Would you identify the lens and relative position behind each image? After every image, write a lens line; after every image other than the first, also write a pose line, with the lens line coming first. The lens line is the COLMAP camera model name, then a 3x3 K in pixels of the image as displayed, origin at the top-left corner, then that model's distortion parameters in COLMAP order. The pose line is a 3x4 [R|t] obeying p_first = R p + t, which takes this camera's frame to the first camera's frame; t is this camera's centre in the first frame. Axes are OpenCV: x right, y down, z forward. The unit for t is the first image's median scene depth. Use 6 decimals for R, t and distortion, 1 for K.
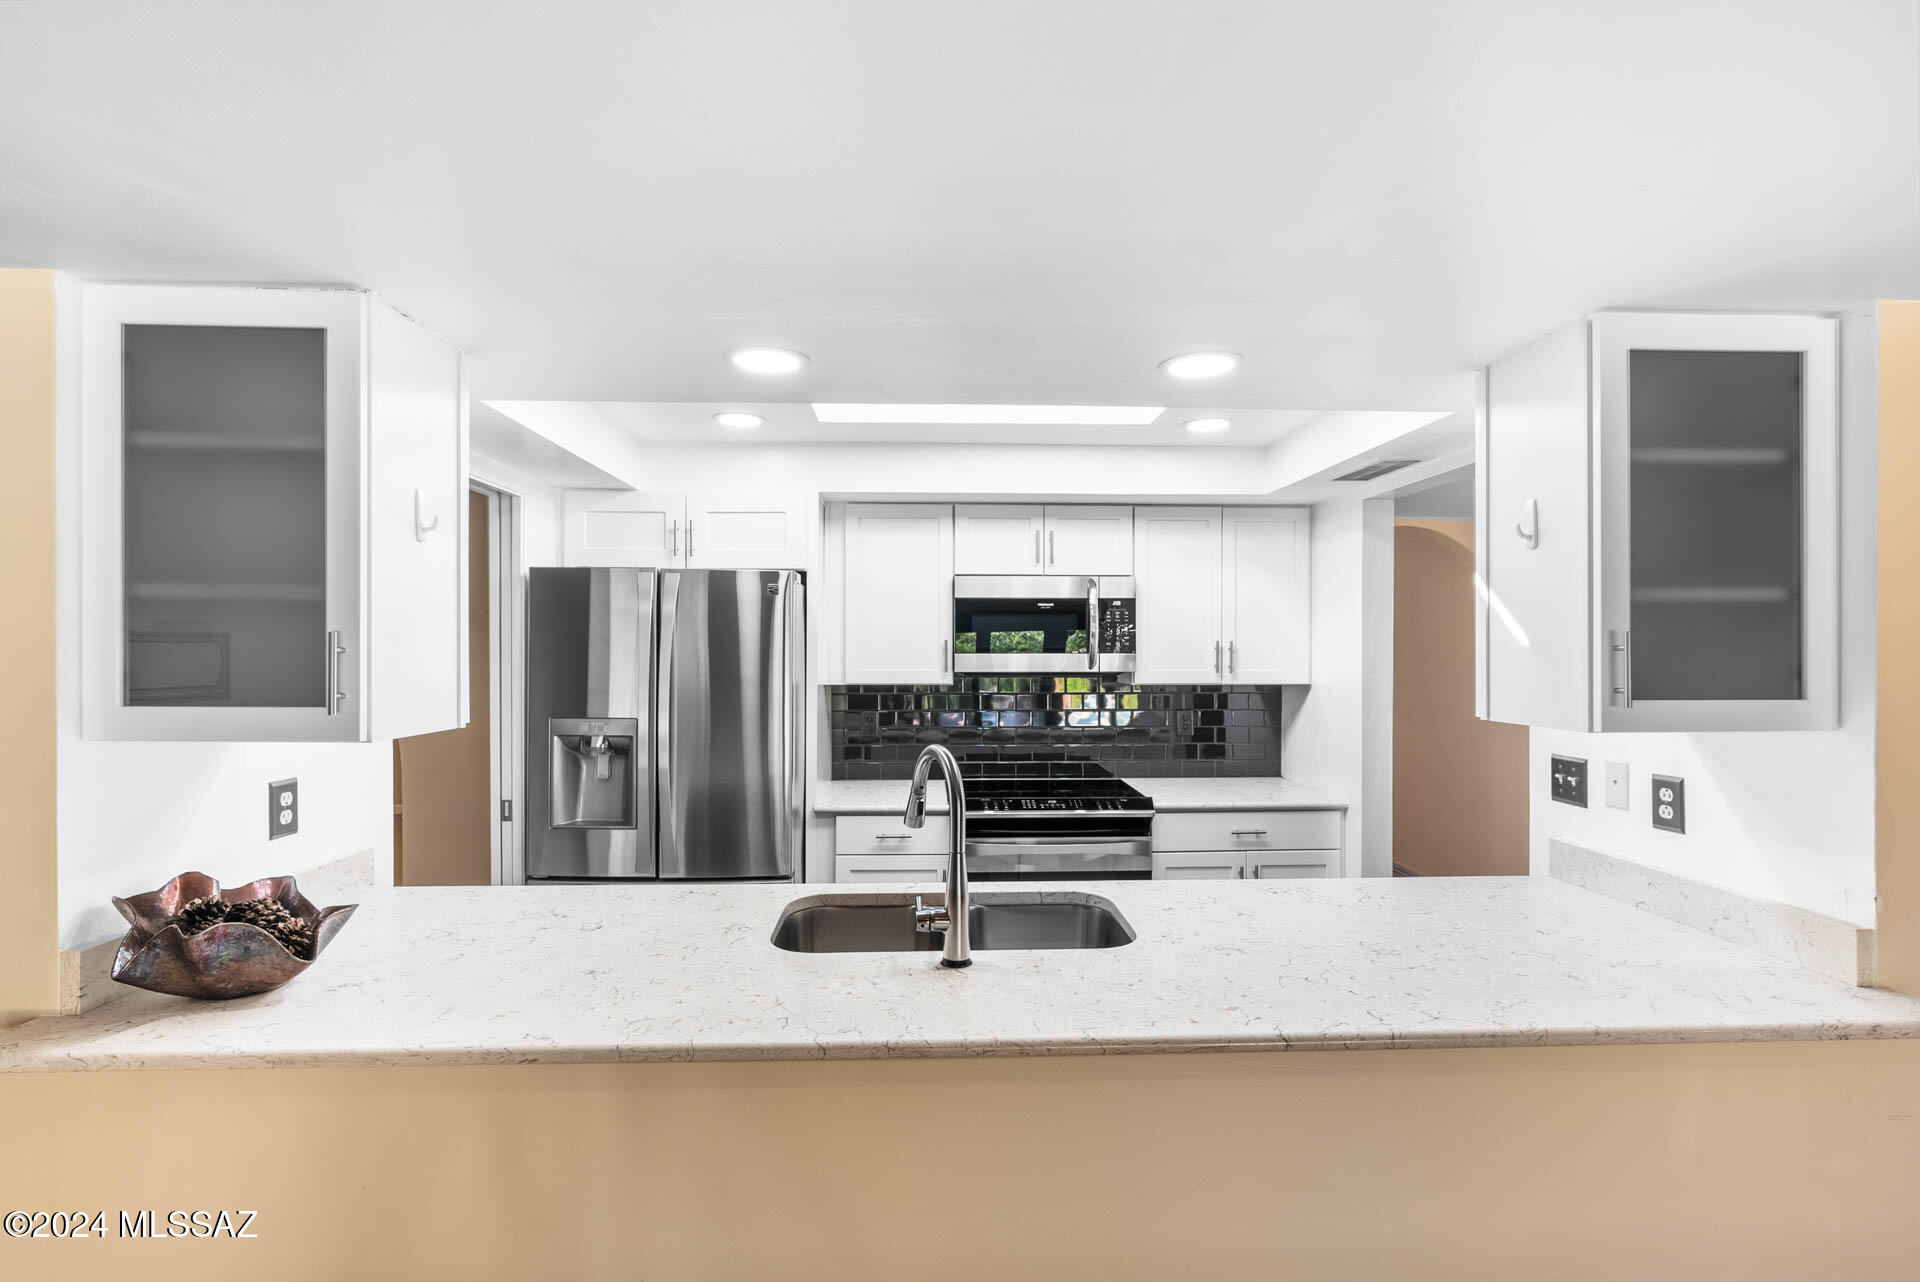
lens RADIAL K [[876.0, 0, 946.5], [0, 876.0, 639.8], [0, 0, 1]] dist [-0.008224, 0.003425]
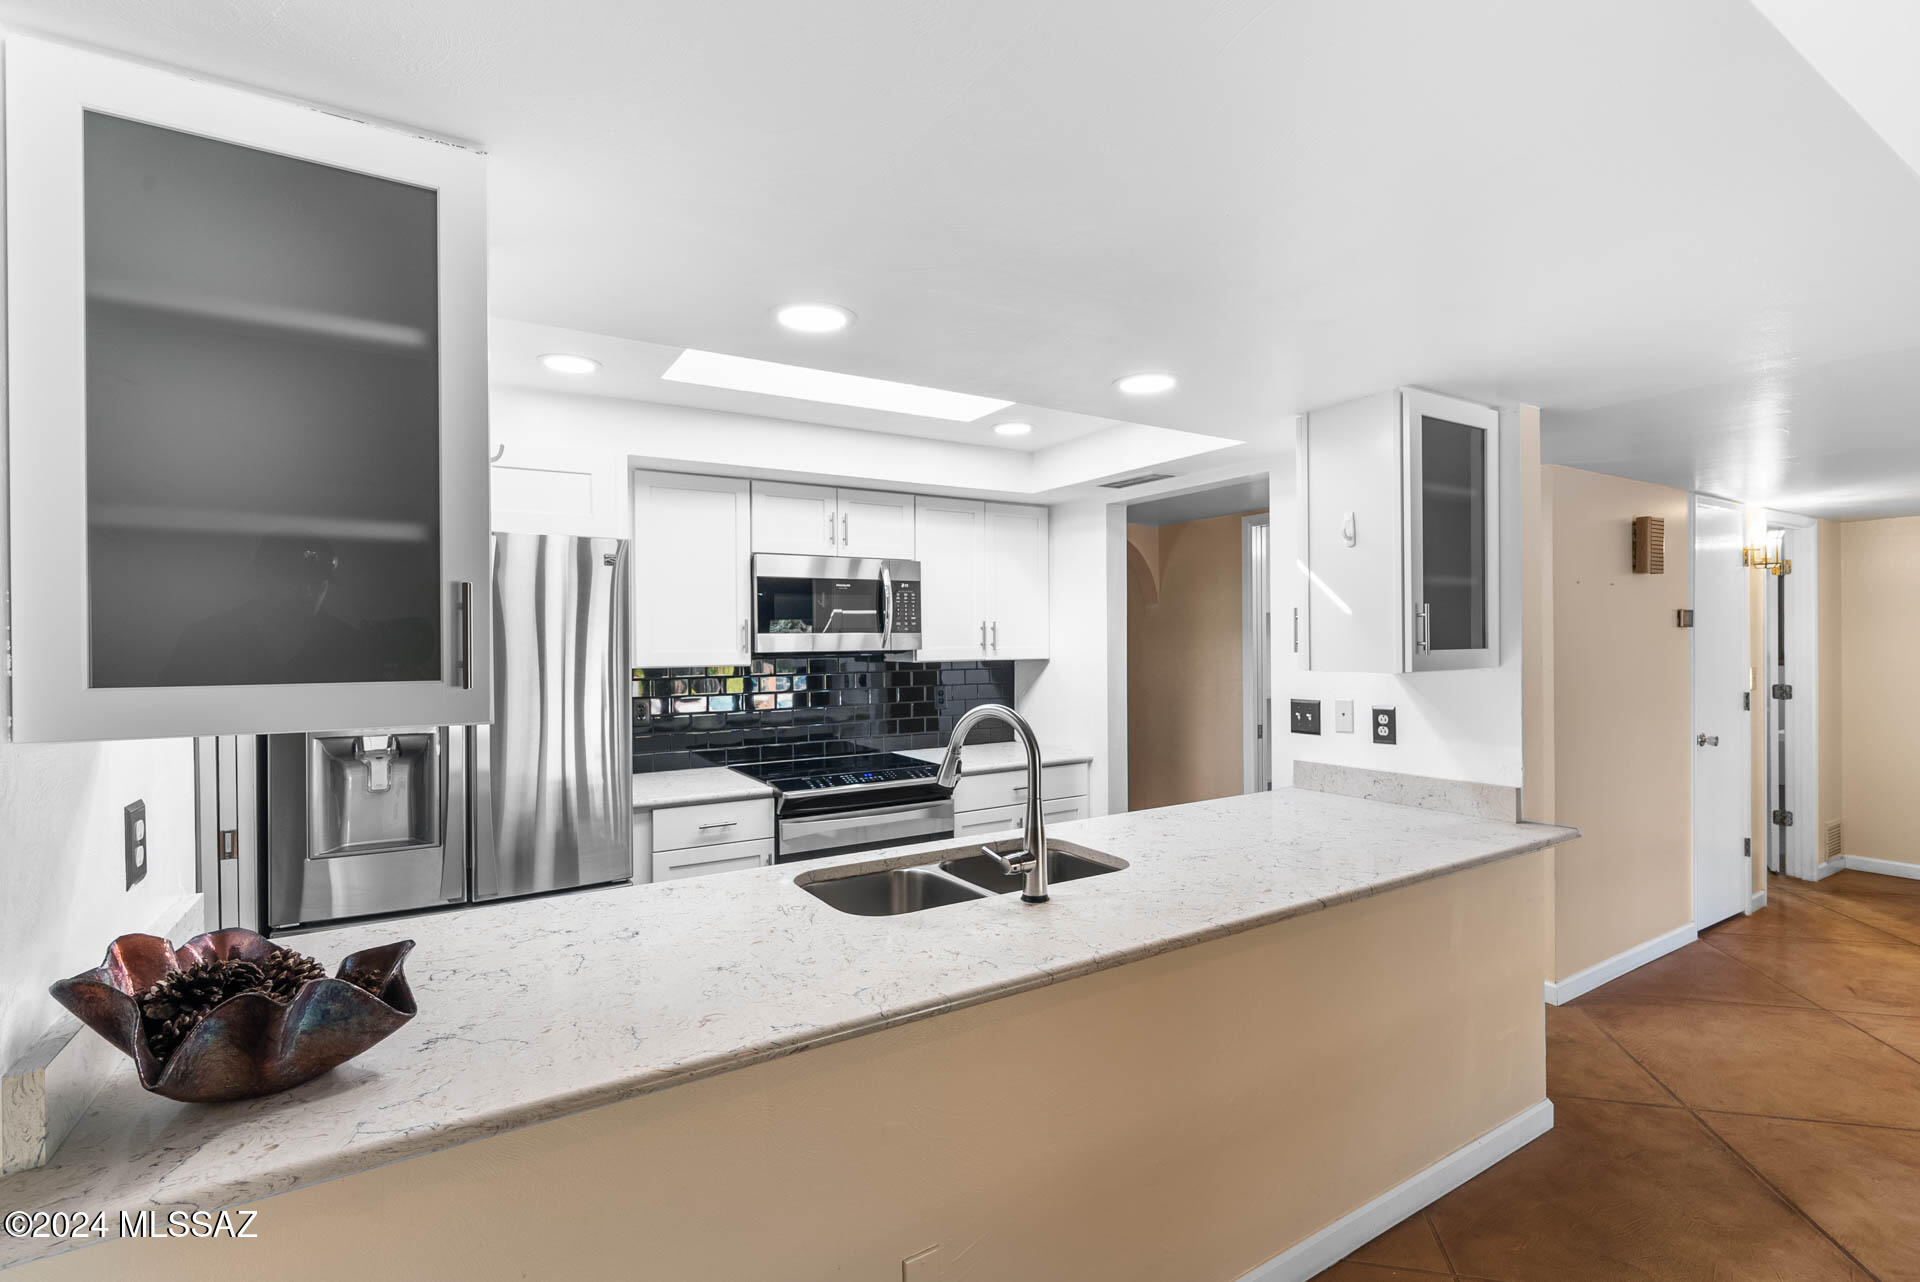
lens RADIAL K [[876.0, 0, 974.6], [0, 876.0, 632.3], [0, 0, 1]] dist [-0.008224, 0.003425]
pose [[0.867617, -0.004810, 0.497211, -0.318423], [0.004498, 0.999988, 0.001824, 0.016524], [-0.497213, 0.000654, 0.867628, 0.043244]]
